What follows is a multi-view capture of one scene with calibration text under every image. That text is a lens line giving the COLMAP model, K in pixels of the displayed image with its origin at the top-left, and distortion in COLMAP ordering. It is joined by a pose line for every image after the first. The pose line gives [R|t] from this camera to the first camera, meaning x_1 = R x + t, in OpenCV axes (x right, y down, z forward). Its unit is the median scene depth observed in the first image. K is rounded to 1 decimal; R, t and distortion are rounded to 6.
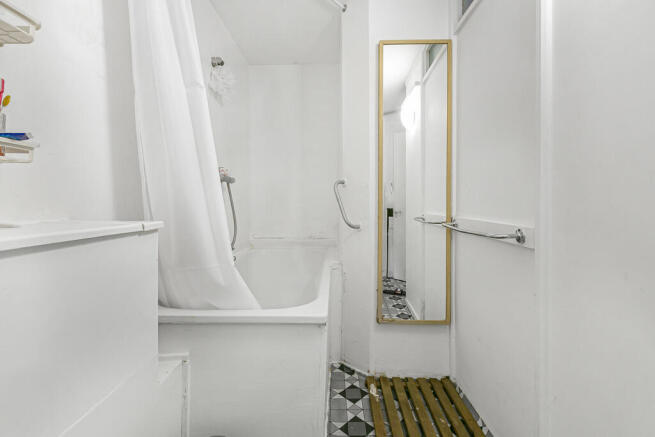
lens RADIAL K [[299.8, 0, 327.8], [0, 299.8, 200.4], [0, 0, 1]] dist [0.000850, -0.000066]
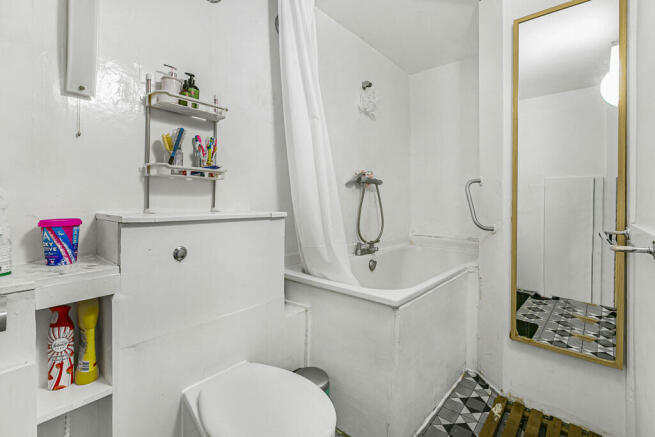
lens RADIAL K [[301.3, 0, 327.0], [0, 301.3, 196.8], [0, 0, 1]] dist [0.000824, -0.000154]
pose [[0.769971, 0.000441, -0.638079, 0.318755], [-0.006555, 0.999952, -0.007218, -0.000659], [0.638045, 0.009741, 0.769937, -0.036105]]
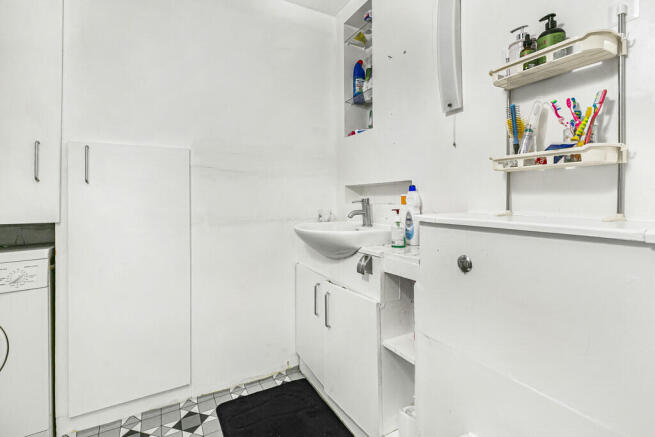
lens RADIAL K [[299.8, 0, 327.8], [0, 299.8, 200.4], [0, 0, 1]] dist [0.000850, -0.000066]
pose [[-0.868294, 0.010343, -0.495942, 0.158810], [0.003826, 0.999893, 0.014154, -0.003502], [0.496035, 0.010392, -0.868240, 0.541591]]
